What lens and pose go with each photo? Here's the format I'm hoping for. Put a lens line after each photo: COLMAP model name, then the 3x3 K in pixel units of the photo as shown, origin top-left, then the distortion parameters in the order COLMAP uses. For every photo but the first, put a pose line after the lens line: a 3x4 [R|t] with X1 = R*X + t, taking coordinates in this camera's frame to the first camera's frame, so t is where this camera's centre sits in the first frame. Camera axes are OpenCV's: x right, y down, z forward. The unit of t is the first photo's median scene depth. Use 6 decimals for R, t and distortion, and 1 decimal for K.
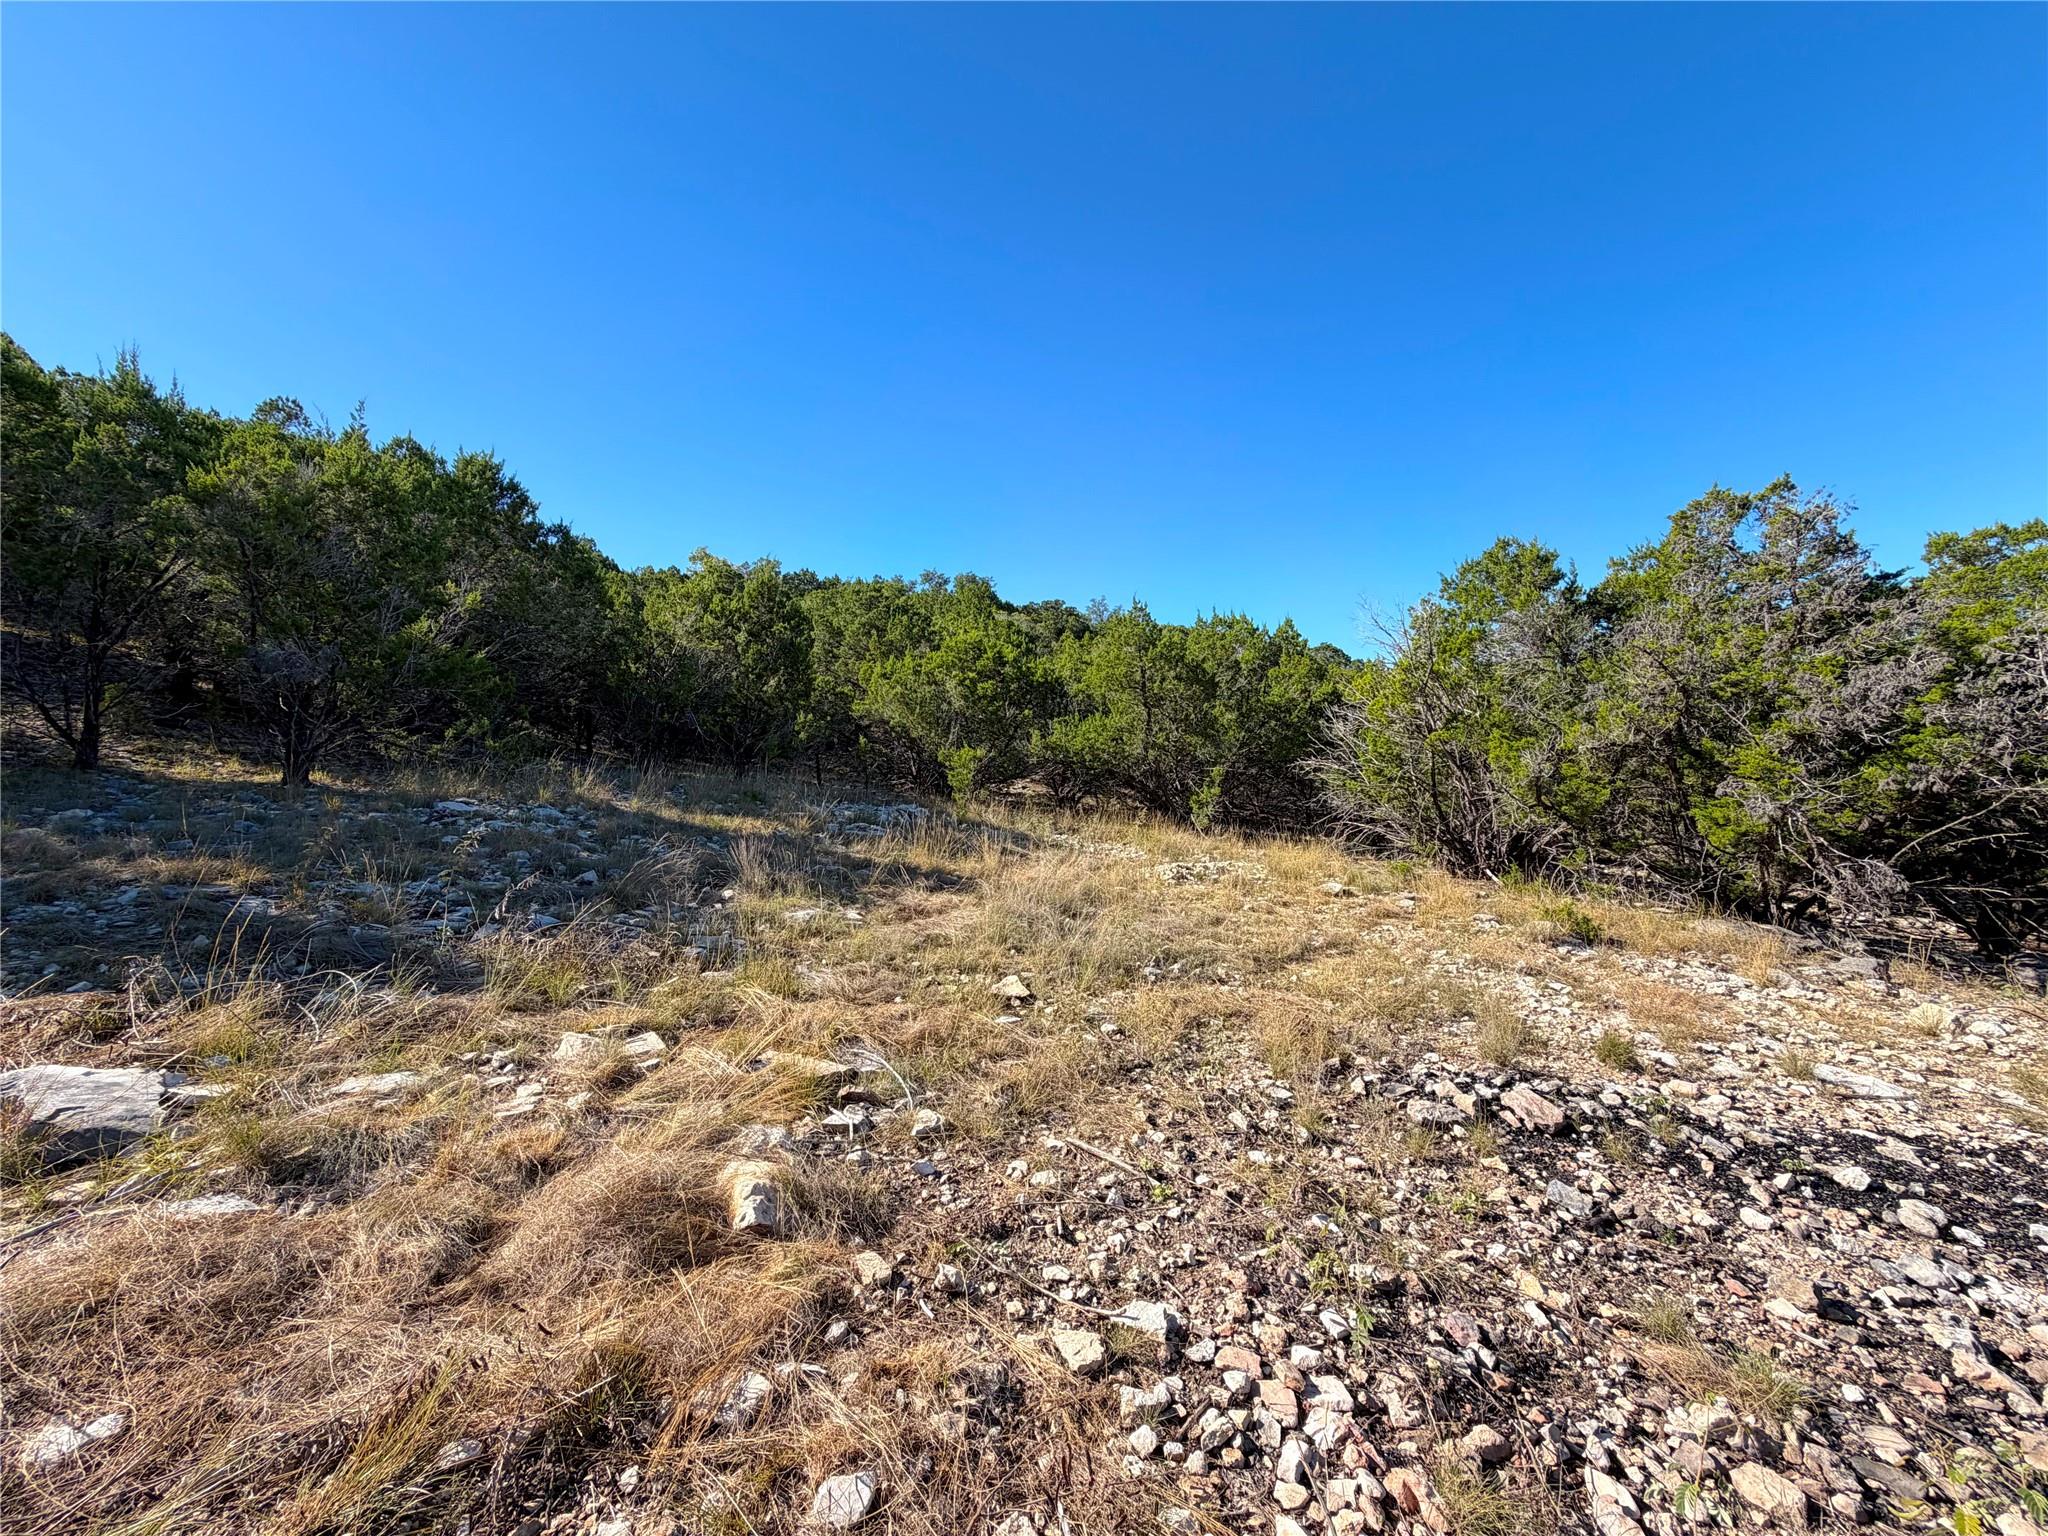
lens RADIAL K [[811.3, 0, 1016.7], [0, 811.3, 762.2], [0, 0, 1]] dist [0.011059, -0.000141]
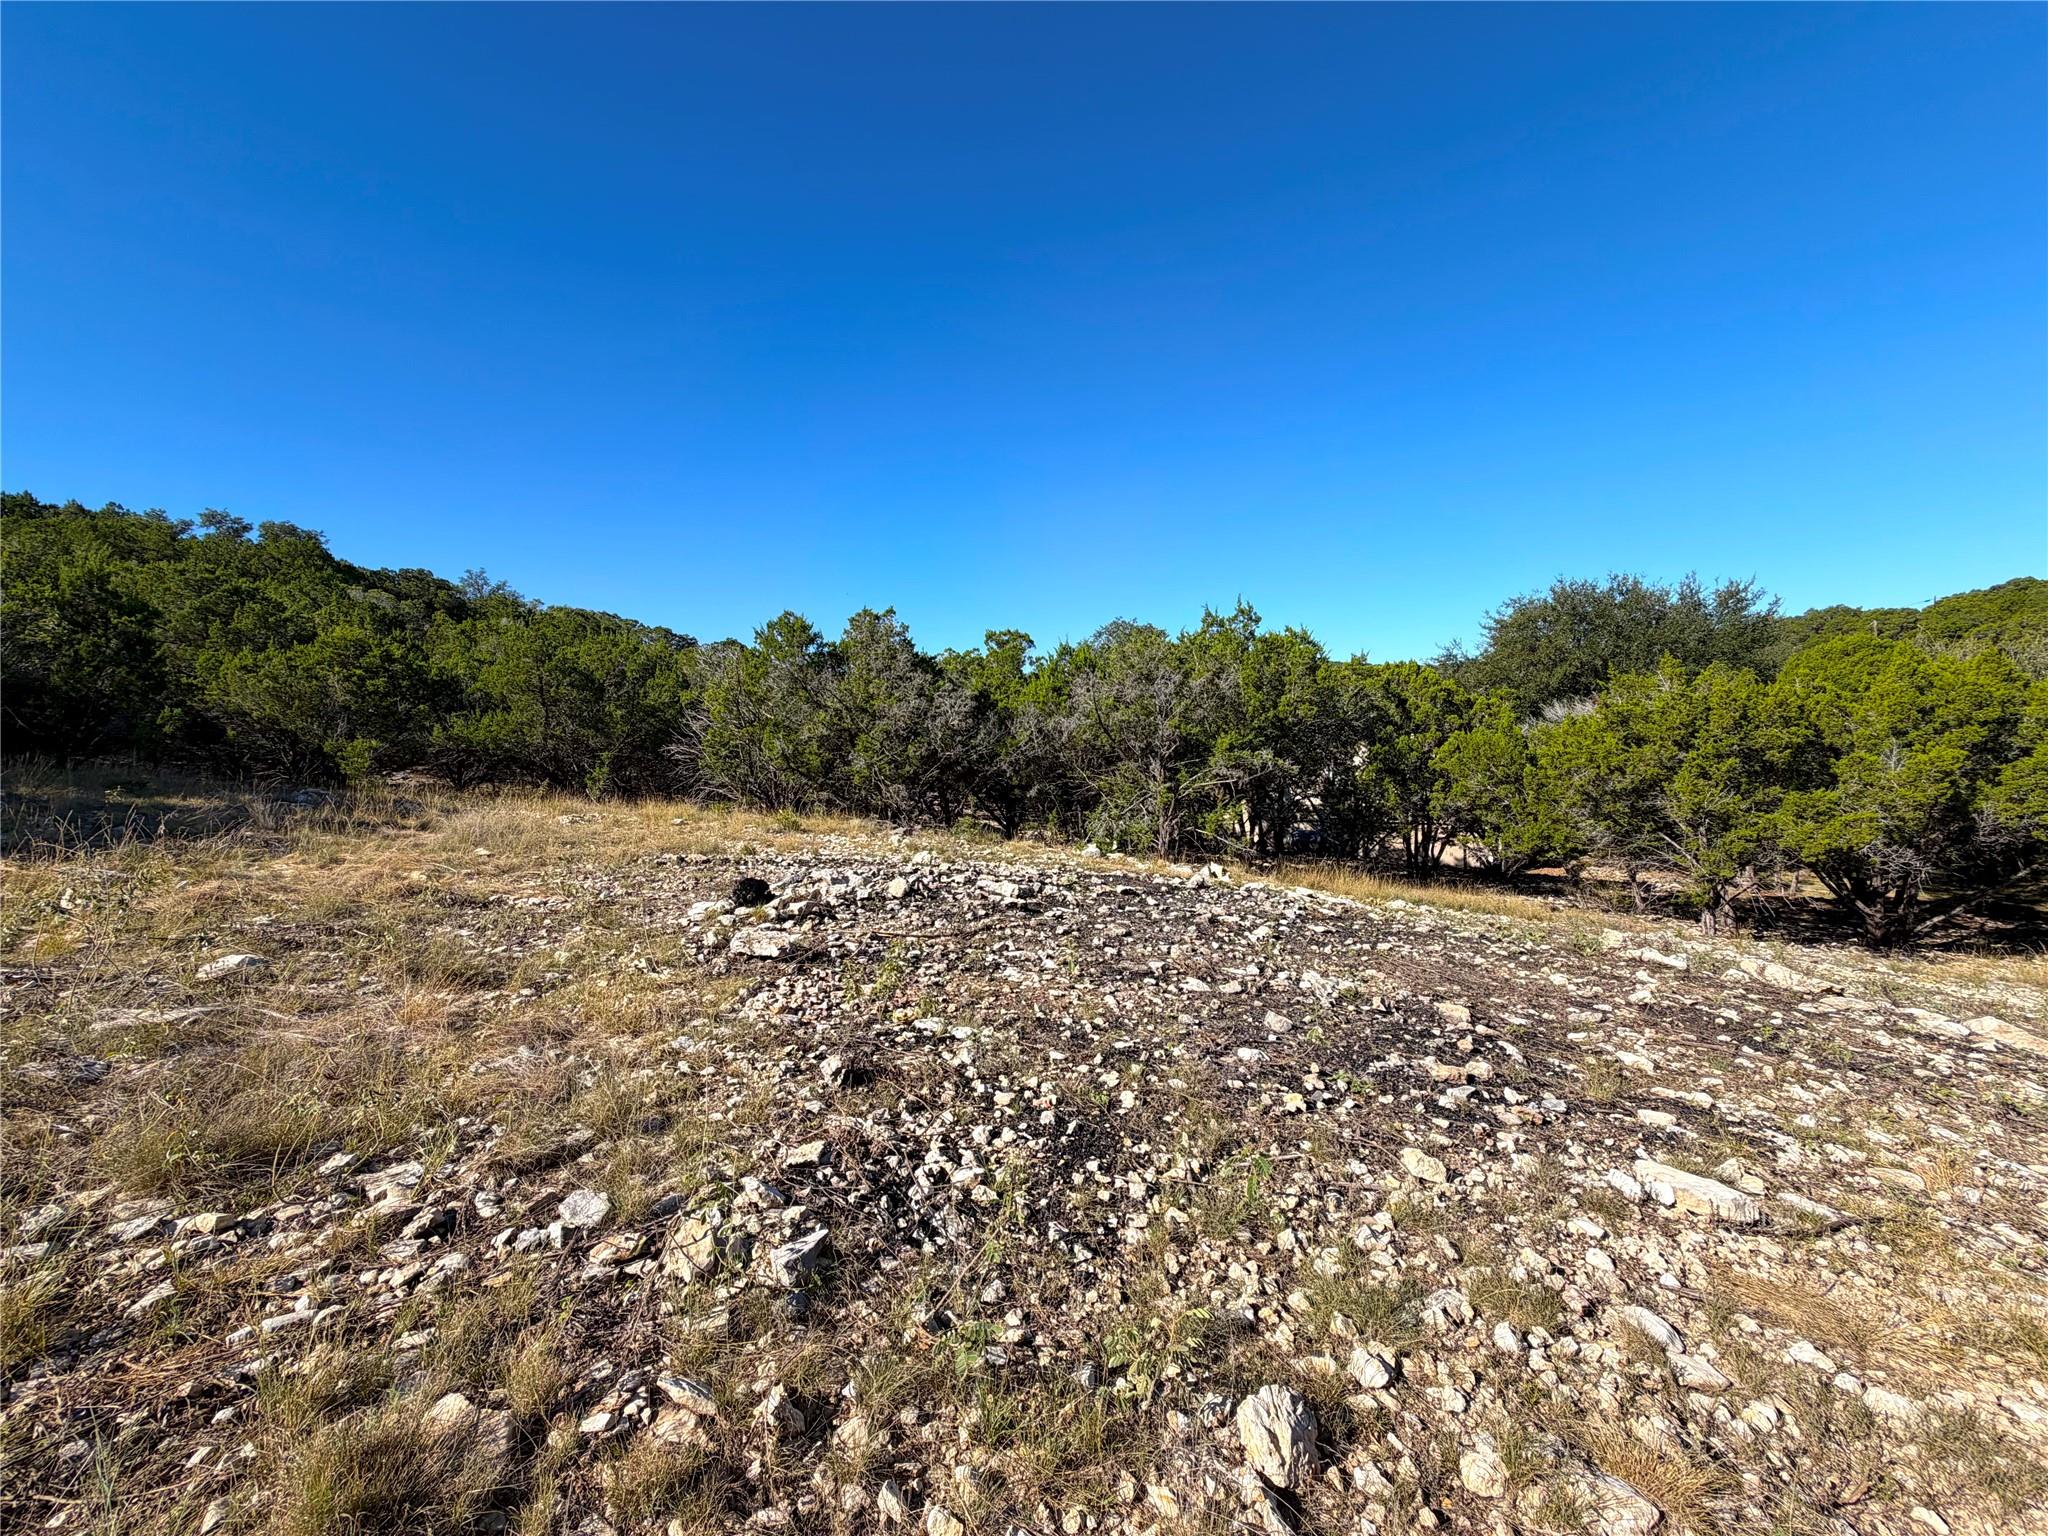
lens RADIAL K [[811.3, 0, 1016.7], [0, 811.3, 762.2], [0, 0, 1]] dist [0.011059, -0.000141]
pose [[0.773759, -0.025686, 0.632960, -0.071837], [0.015409, 0.999645, 0.021729, 0.003305], [-0.633293, -0.007060, 0.773880, -0.421584]]
